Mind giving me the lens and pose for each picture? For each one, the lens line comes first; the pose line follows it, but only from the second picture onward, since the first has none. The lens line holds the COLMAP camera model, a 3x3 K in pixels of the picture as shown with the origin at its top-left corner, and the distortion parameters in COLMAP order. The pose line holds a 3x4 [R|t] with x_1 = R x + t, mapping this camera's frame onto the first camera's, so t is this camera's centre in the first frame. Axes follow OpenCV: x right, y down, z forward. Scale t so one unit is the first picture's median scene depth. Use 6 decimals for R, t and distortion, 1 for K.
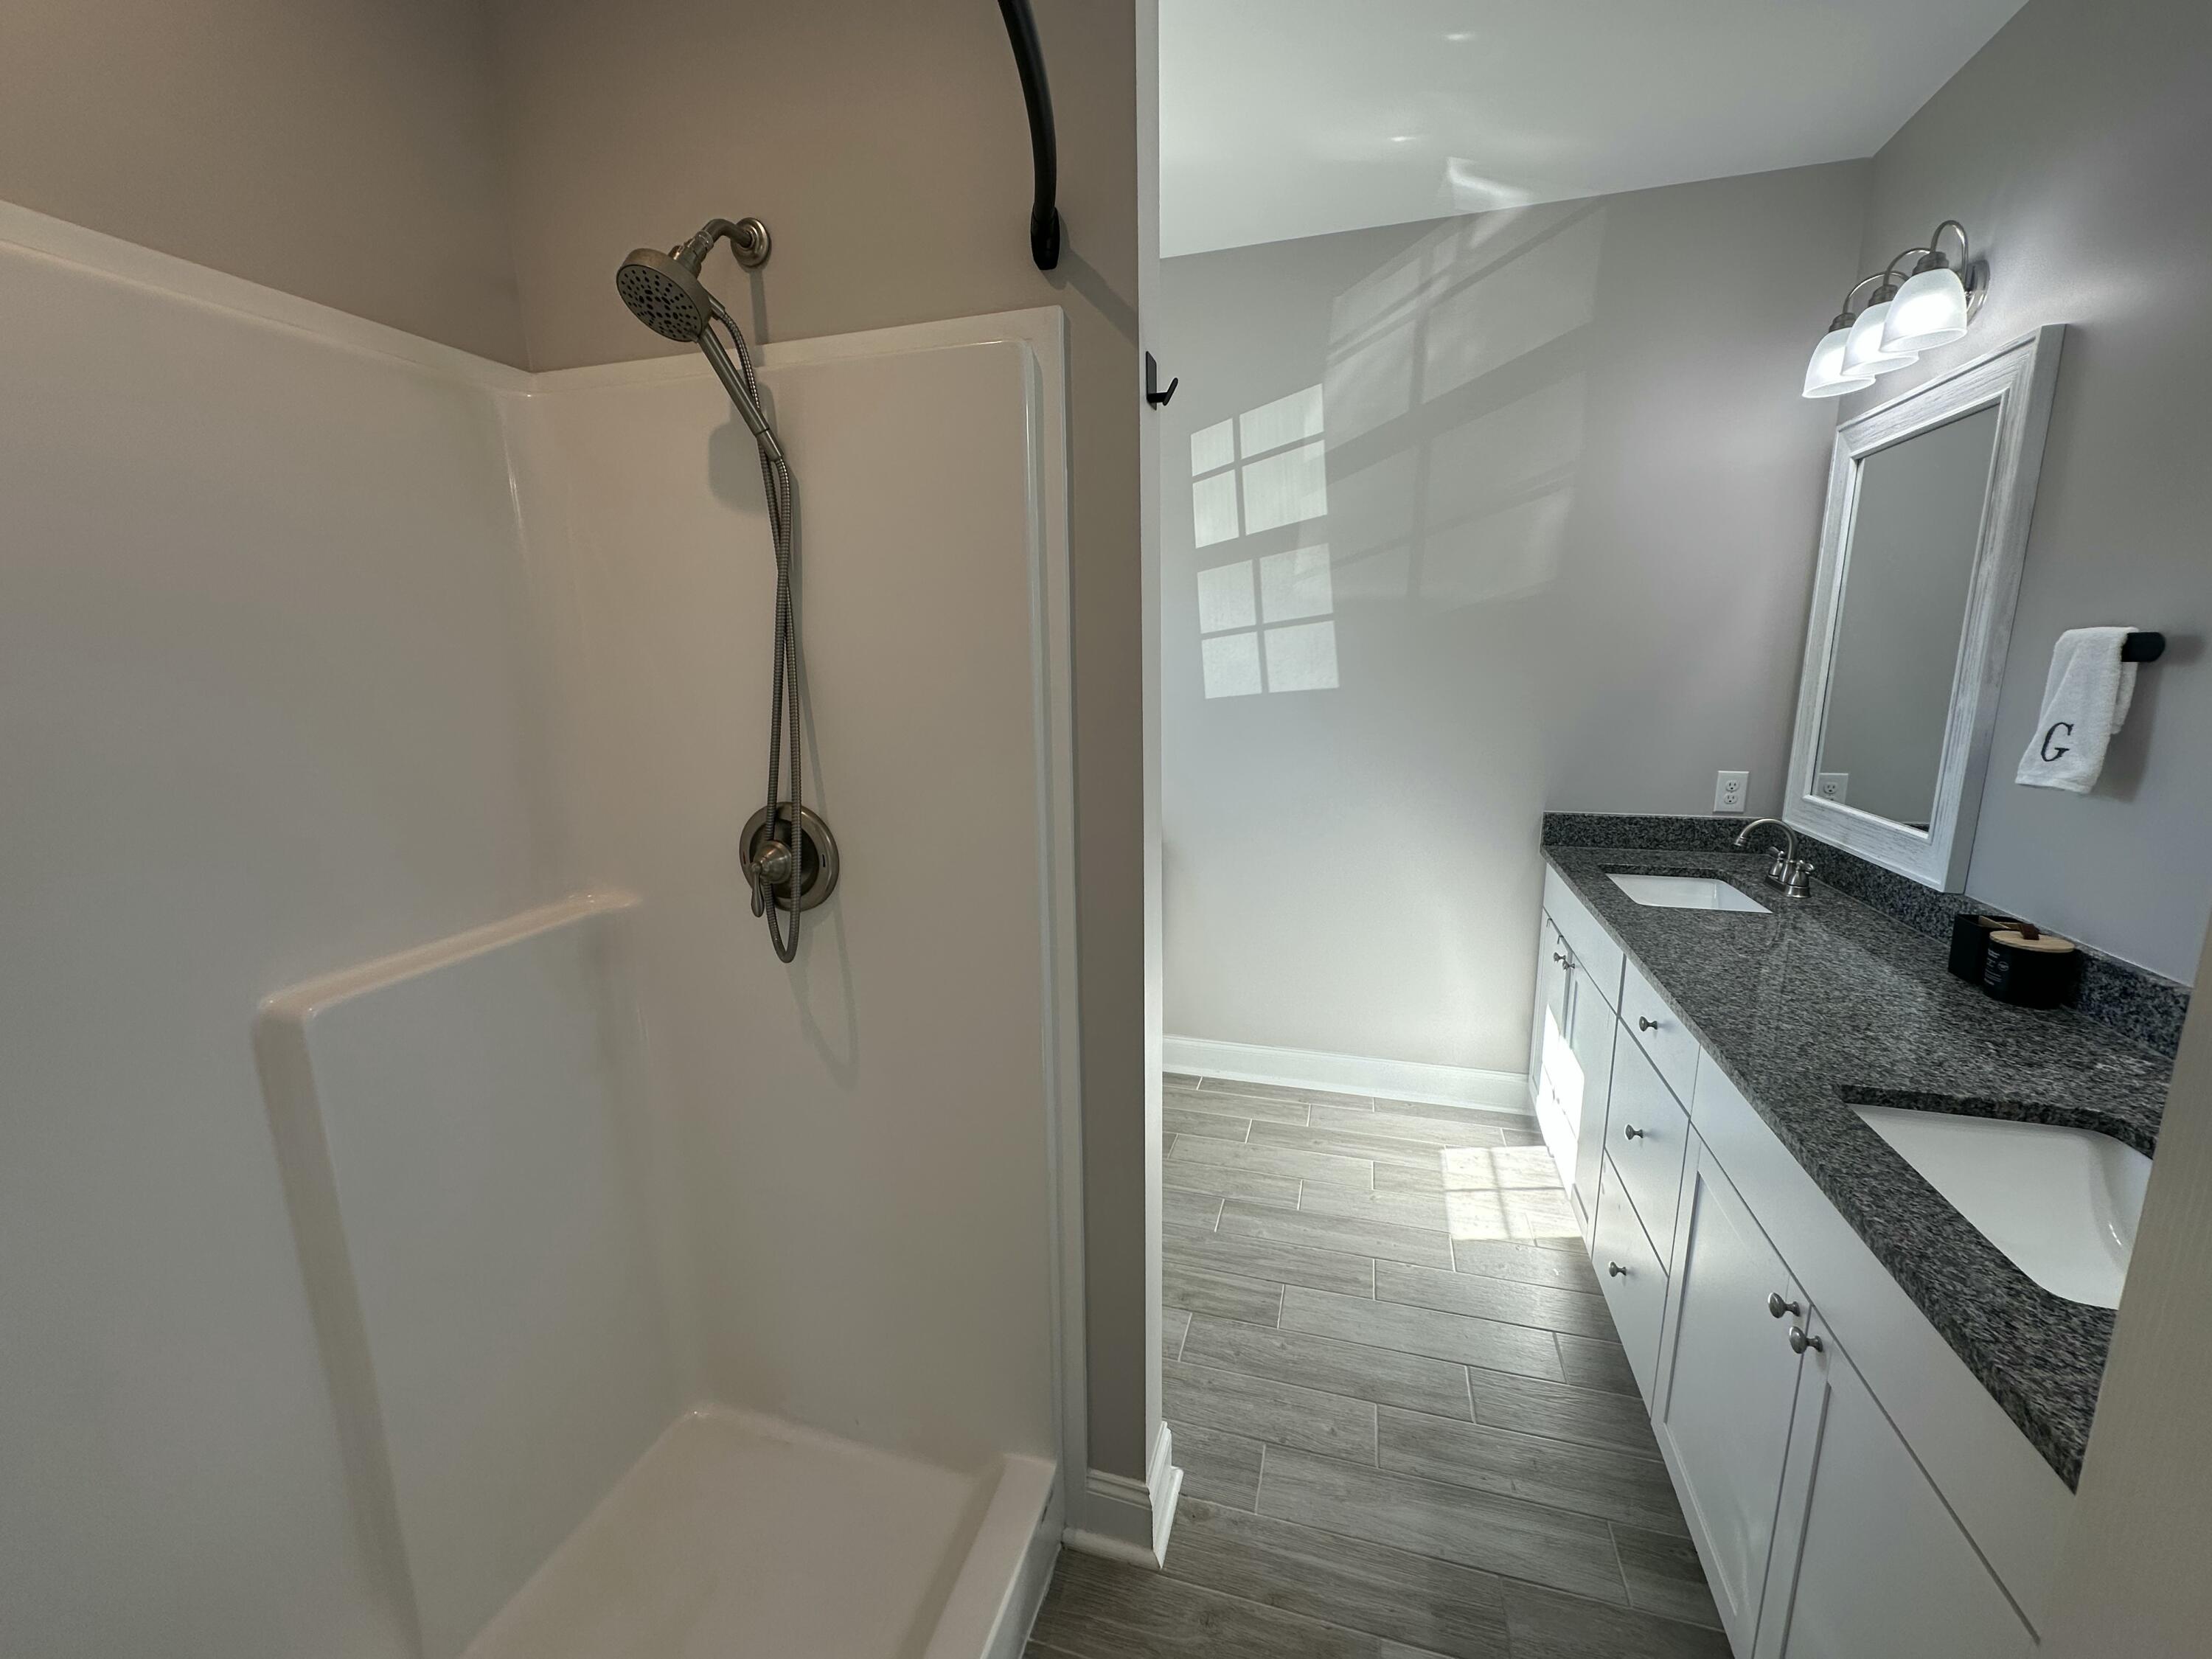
lens RADIAL K [[885.6, 0, 1101.2], [0, 885.6, 833.0], [0, 0, 1]] dist [-0.001371, 0.000018]
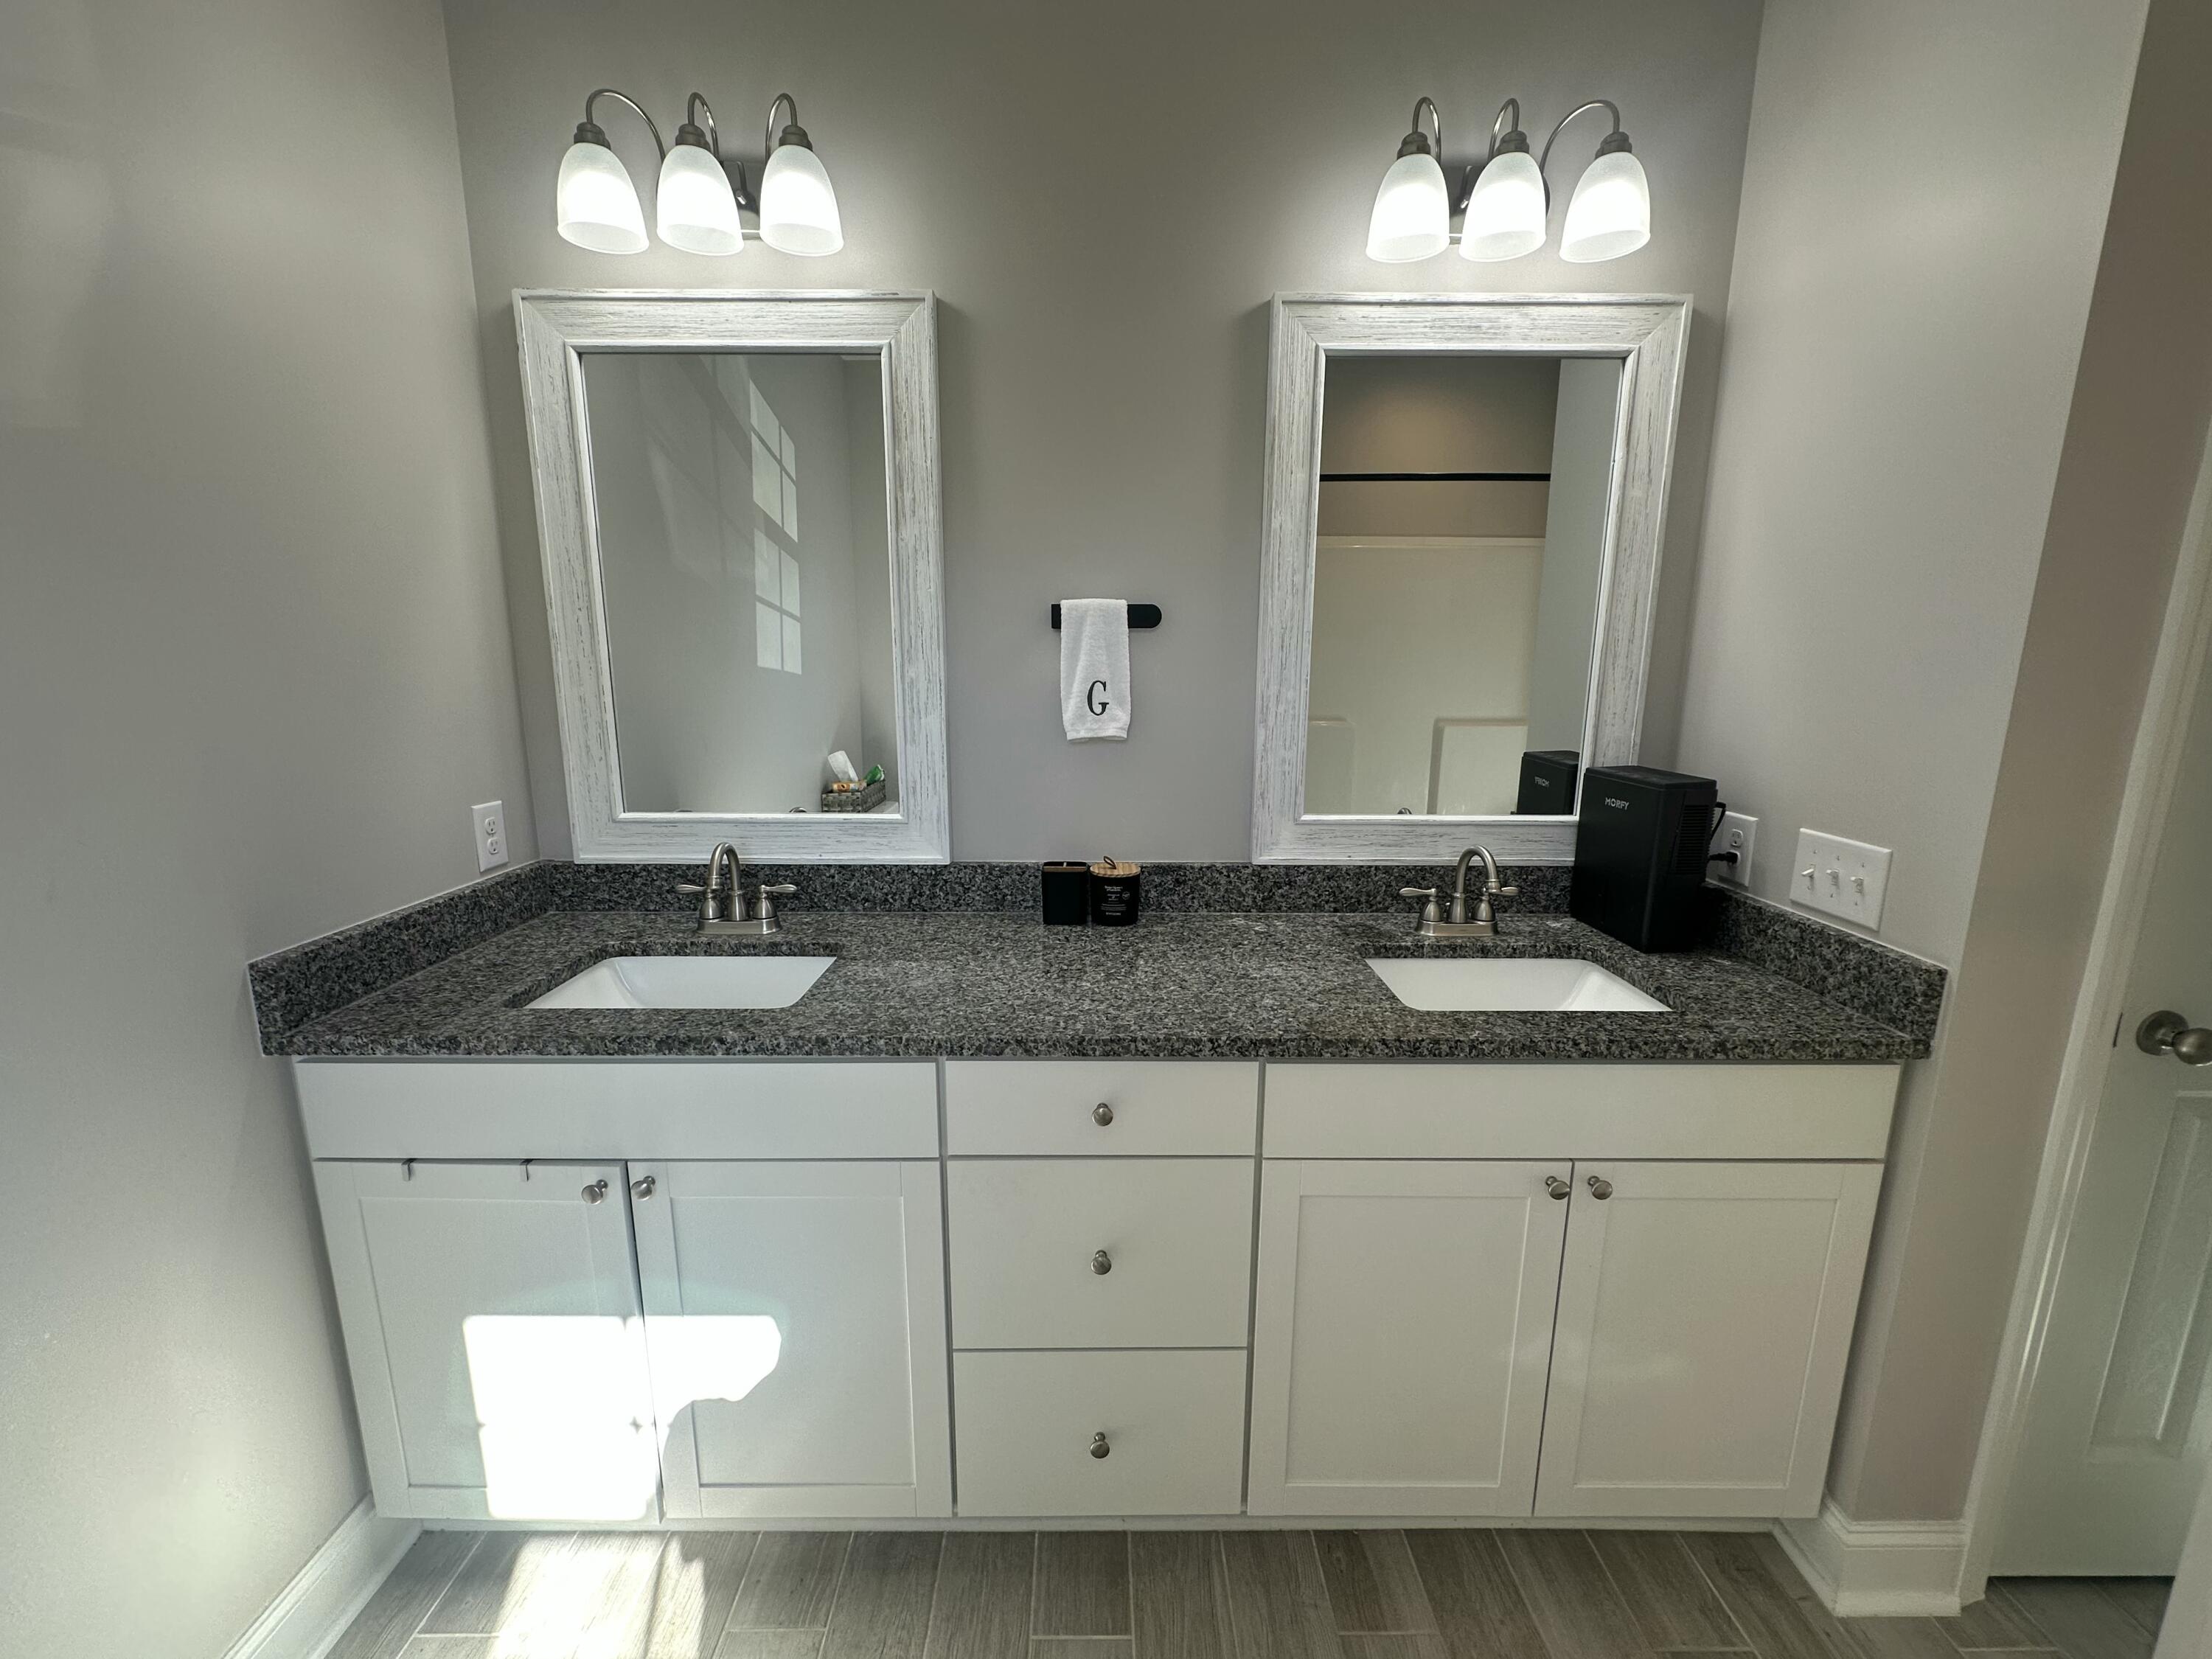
lens RADIAL K [[885.6, 0, 1101.2], [0, 885.6, 833.0], [0, 0, 1]] dist [-0.001371, 0.000018]
pose [[-0.292543, -0.169574, 0.941097, -0.028429], [0.188240, 0.954682, 0.230537, -0.187211], [-0.937542, 0.244594, -0.247365, 1.240364]]
